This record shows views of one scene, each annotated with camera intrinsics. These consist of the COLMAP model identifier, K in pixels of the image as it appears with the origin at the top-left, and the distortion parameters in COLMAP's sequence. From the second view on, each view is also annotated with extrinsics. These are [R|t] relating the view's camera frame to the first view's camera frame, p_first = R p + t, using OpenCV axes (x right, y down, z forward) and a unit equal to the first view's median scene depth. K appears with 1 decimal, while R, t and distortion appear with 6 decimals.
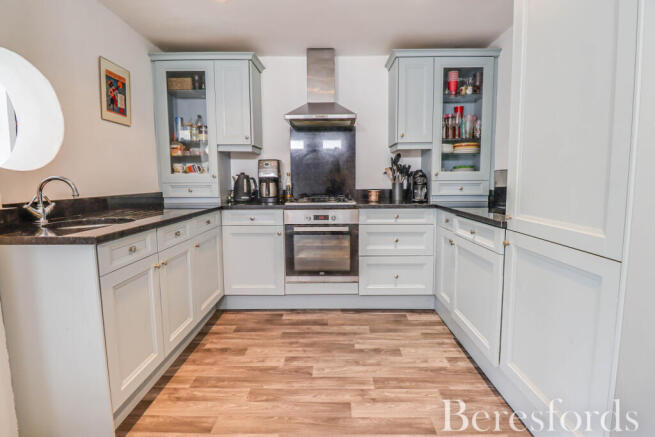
lens RADIAL K [[325.8, 0, 343.4], [0, 325.8, 210.0], [0, 0, 1]] dist [-0.001336, -0.010509]
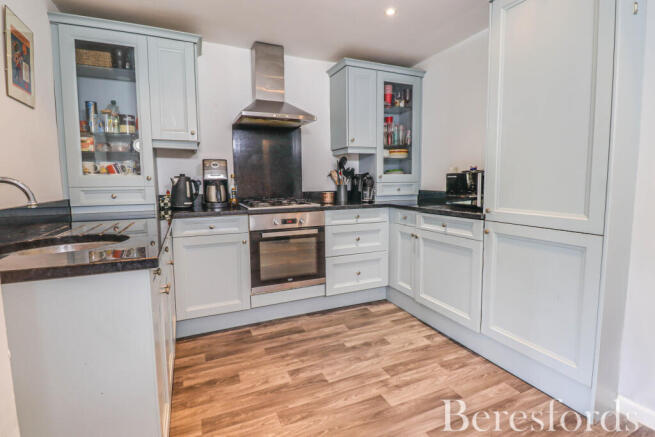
lens RADIAL K [[325.8, 0, 343.4], [0, 325.8, 210.0], [0, 0, 1]] dist [-0.001336, -0.010509]
pose [[0.901382, -0.040569, 0.431120, -0.328837], [0.044258, 0.999019, 0.001474, -0.004468], [-0.430757, 0.017752, 0.902293, 0.064131]]
